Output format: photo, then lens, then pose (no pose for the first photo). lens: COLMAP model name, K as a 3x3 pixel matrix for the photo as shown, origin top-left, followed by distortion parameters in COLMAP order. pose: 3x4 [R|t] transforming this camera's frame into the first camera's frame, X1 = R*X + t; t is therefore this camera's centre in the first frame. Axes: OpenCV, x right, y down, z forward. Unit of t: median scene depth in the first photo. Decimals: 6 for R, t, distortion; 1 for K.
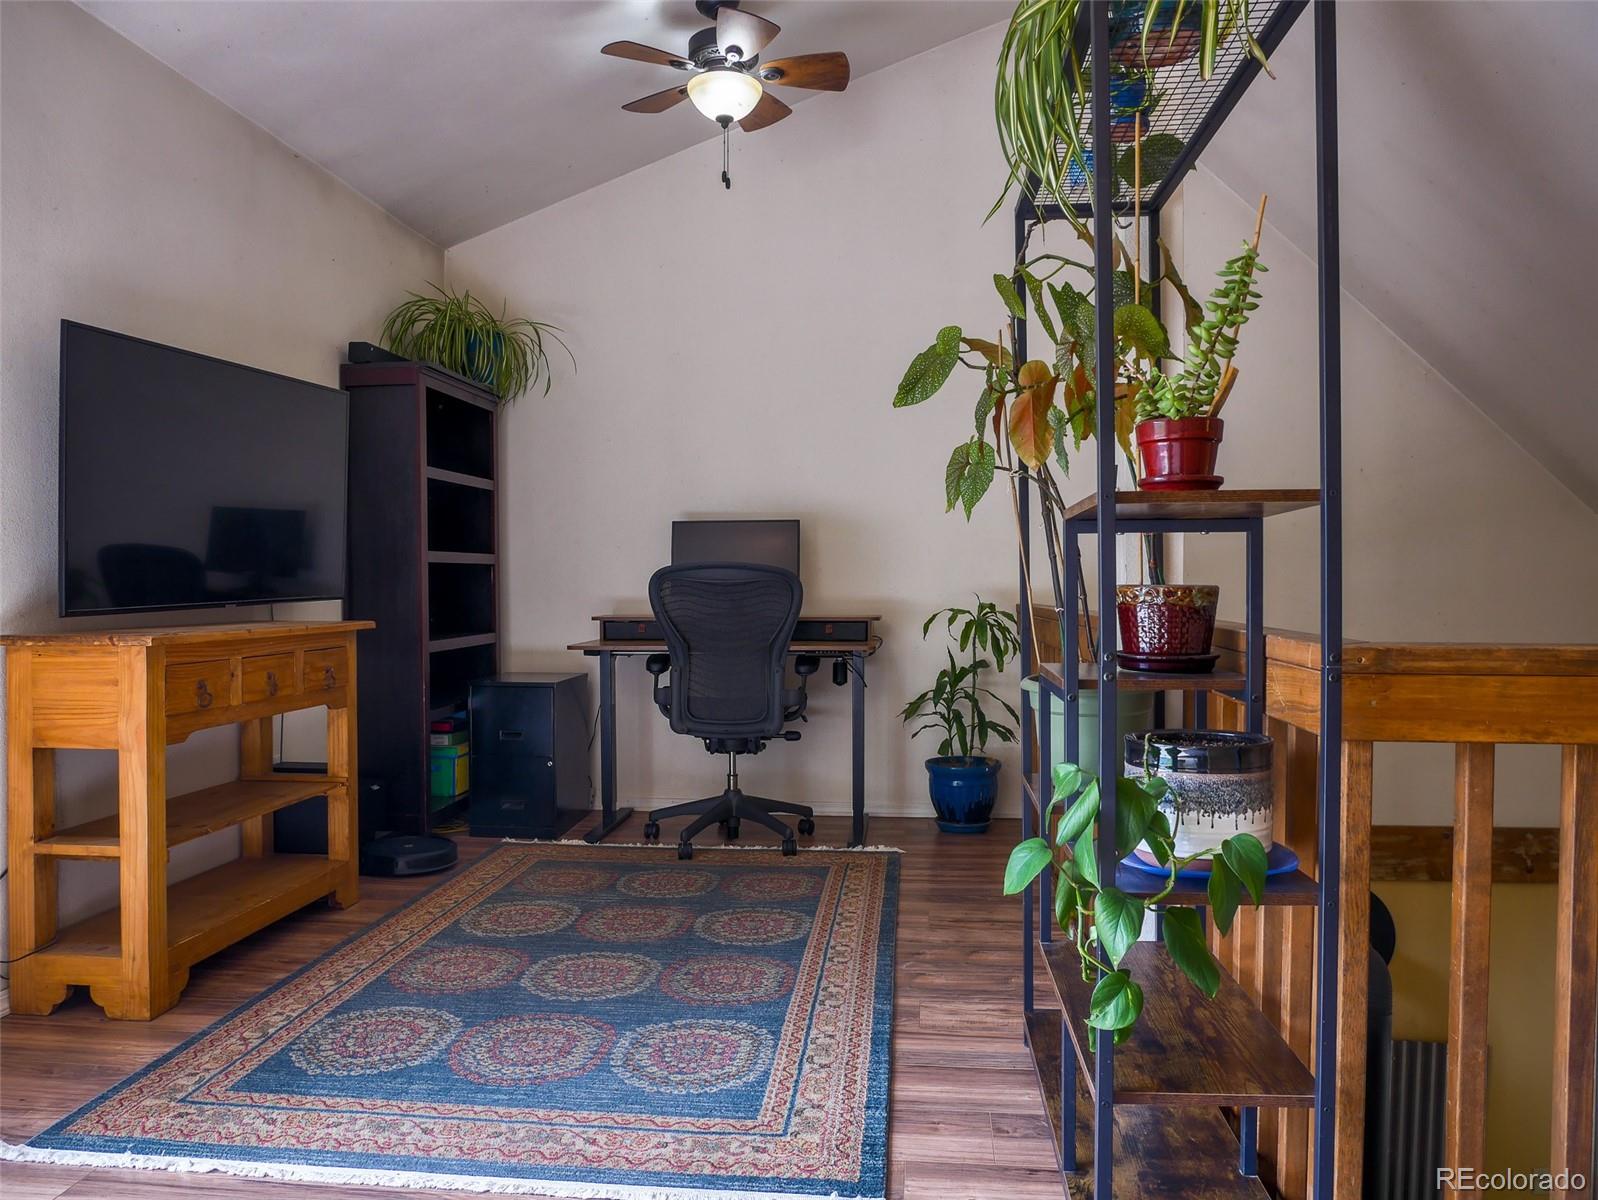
lens RADIAL K [[1137.0, 0, 811.3], [0, 1137.0, 603.1], [0, 0, 1]] dist [-0.045320, 0.013712]
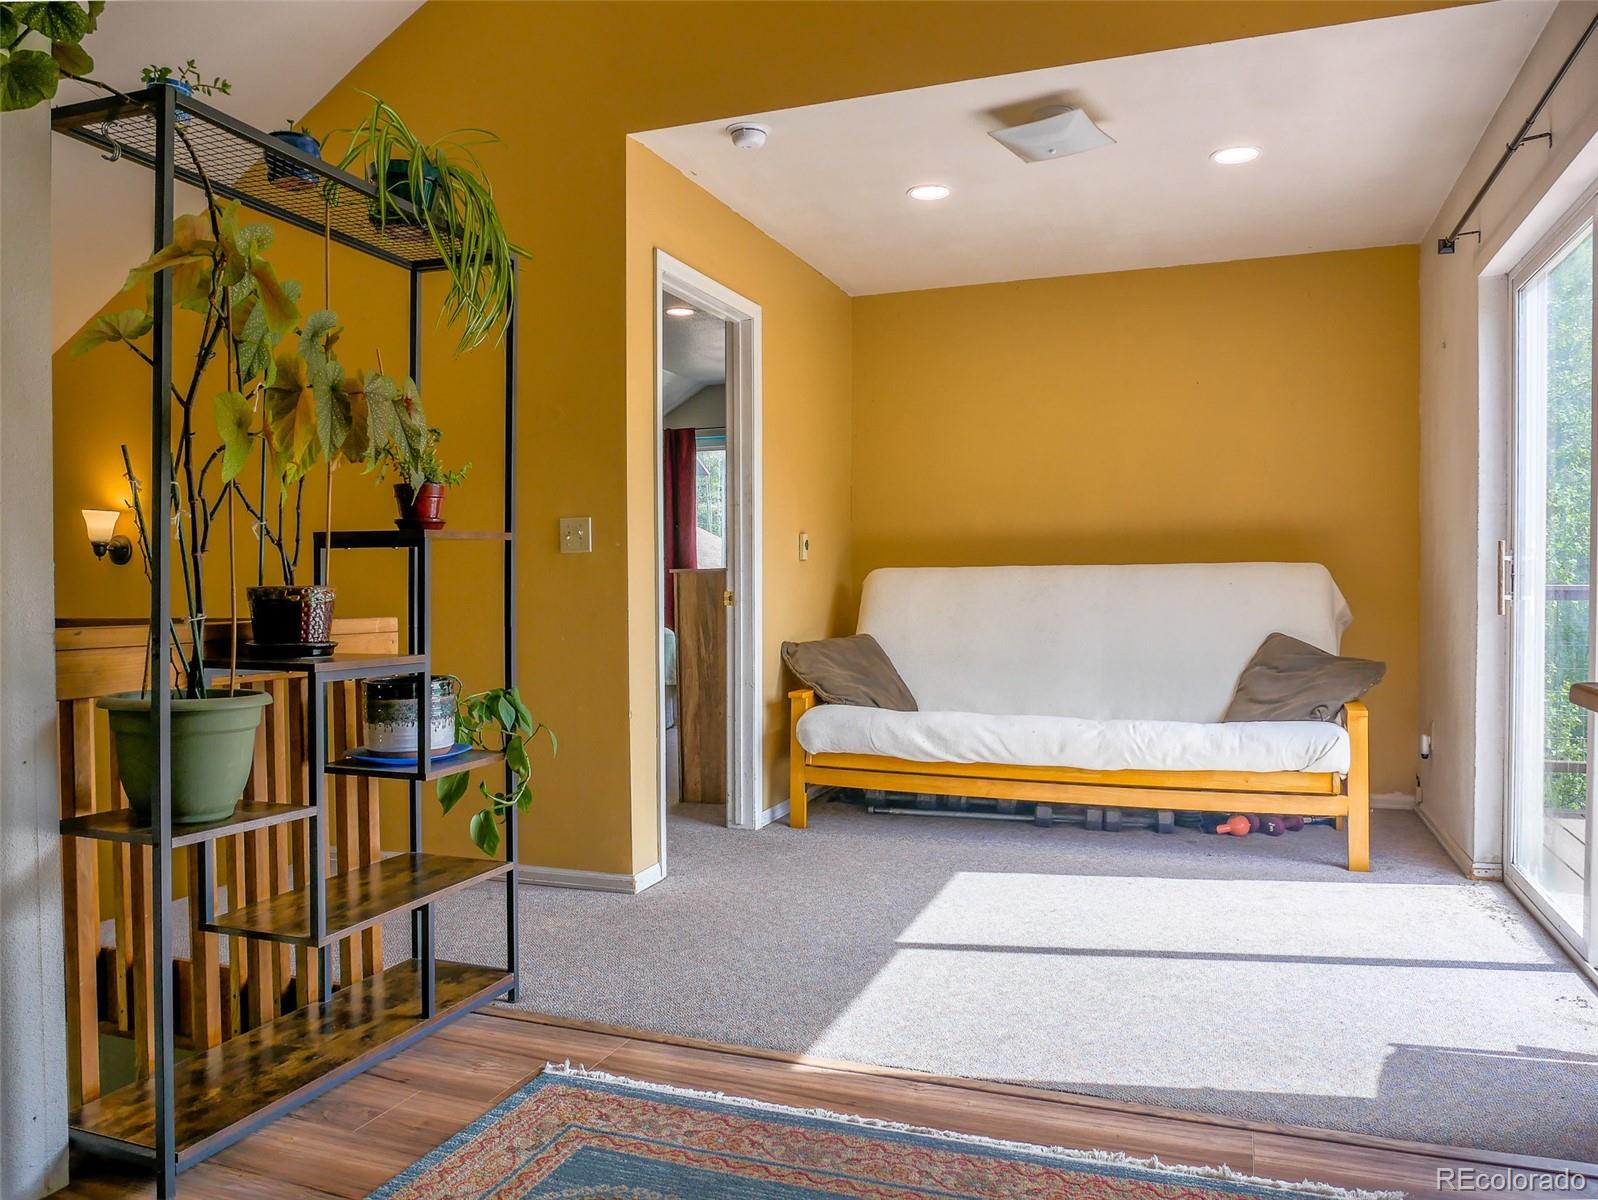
lens RADIAL K [[1150.8, 0, 799.0], [0, 1150.8, 600.0], [0, 0, 1]] dist [-0.047081, 0.009051]
pose [[-0.965968, -0.000758, 0.258660, -0.363203], [0.006205, 0.999640, 0.026101, -0.019340], [-0.258587, 0.026818, -0.965616, 1.438539]]
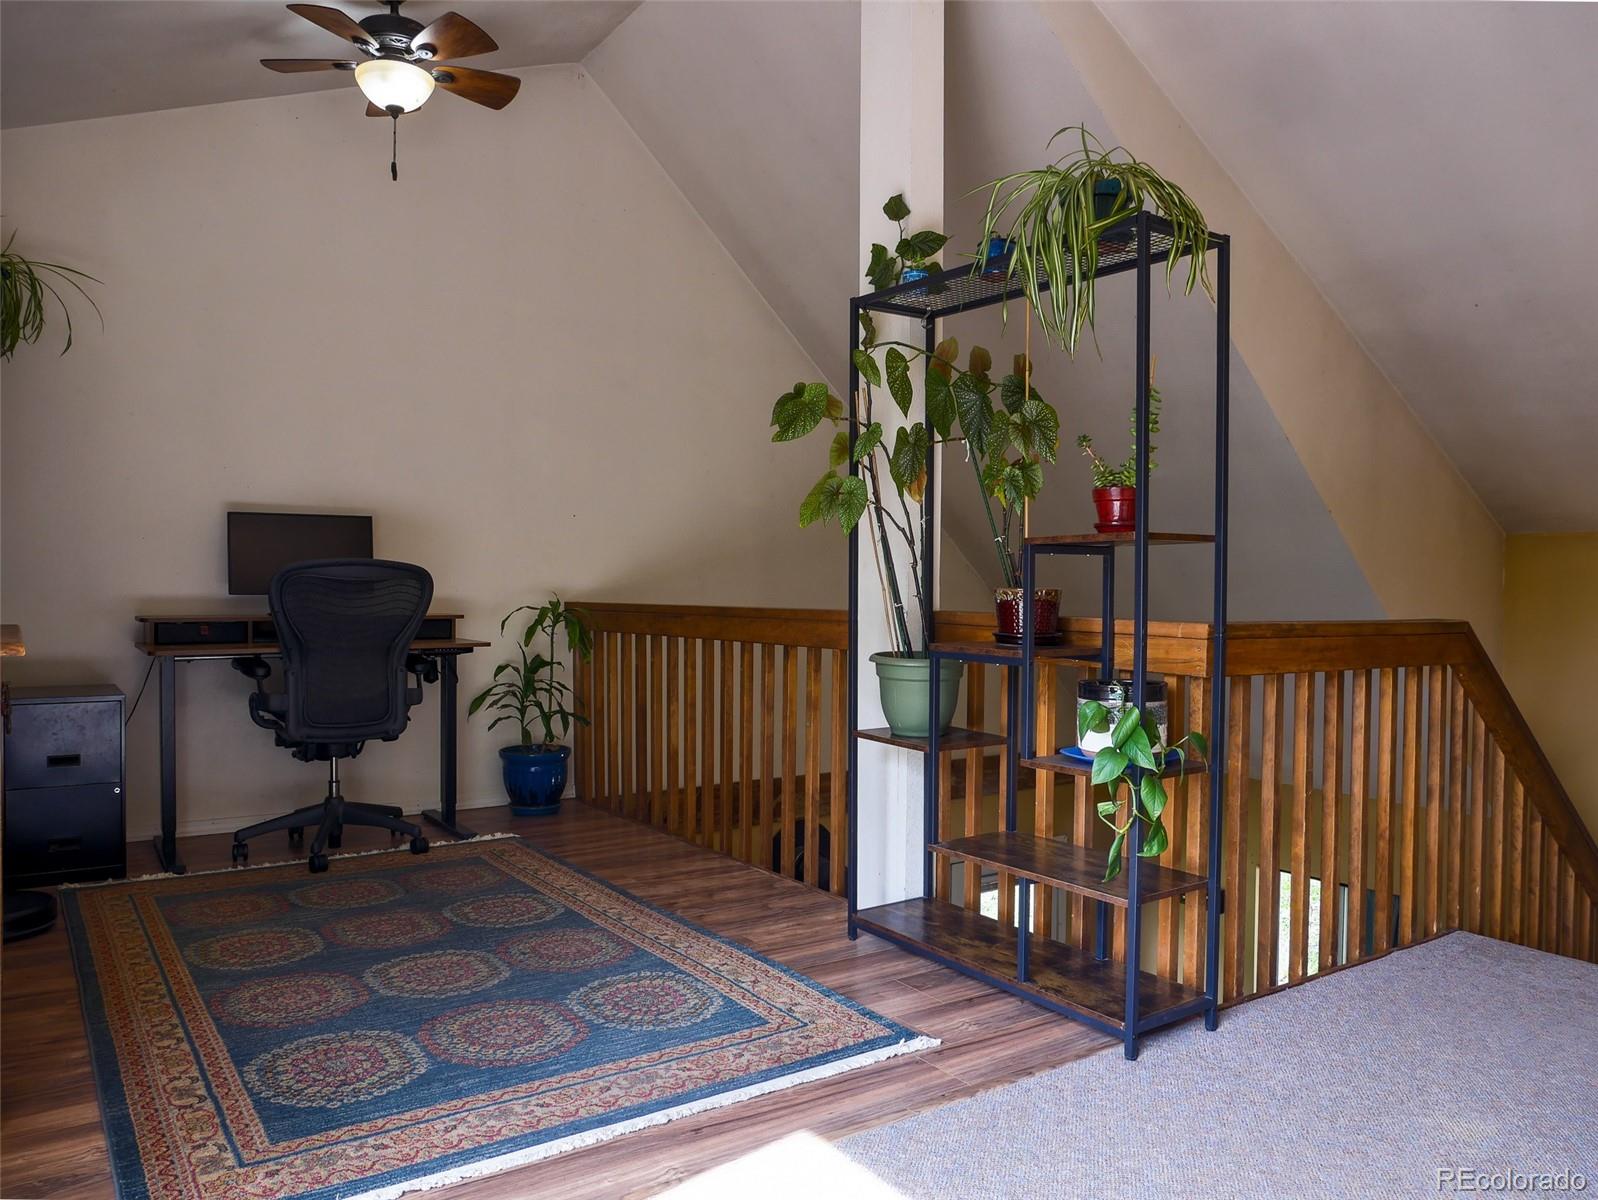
lens RADIAL K [[1137.0, 0, 811.3], [0, 1137.0, 603.1], [0, 0, 1]] dist [-0.045320, 0.013712]
pose [[0.765491, -0.004870, 0.643428, -0.619203], [0.003317, 0.999988, 0.003623, -0.001608], [-0.643438, -0.000639, 0.765498, 0.024712]]
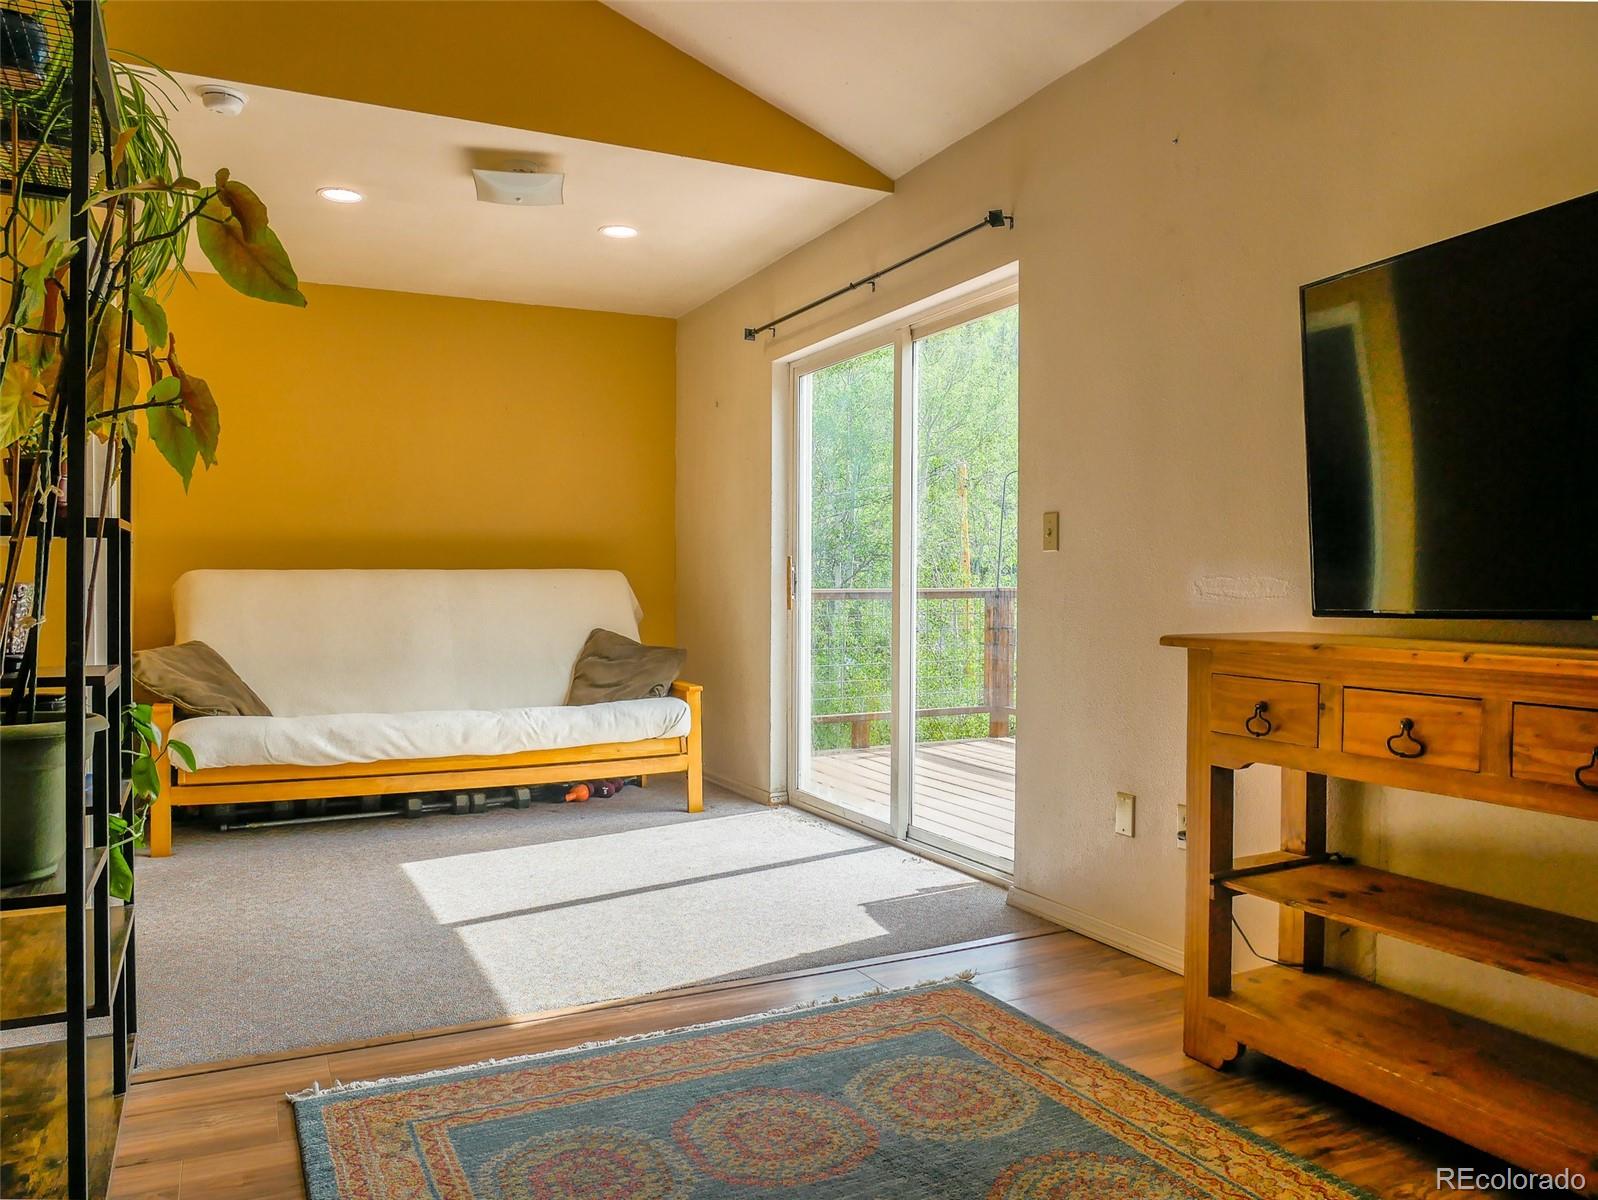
lens RADIAL K [[1137.0, 0, 811.3], [0, 1137.0, 603.1], [0, 0, 1]] dist [-0.045320, 0.013712]
pose [[-0.848550, 0.007070, -0.529069, 0.150258], [-0.006799, 0.999682, 0.024264, -0.018016], [0.529072, 0.024187, -0.848232, 1.527396]]
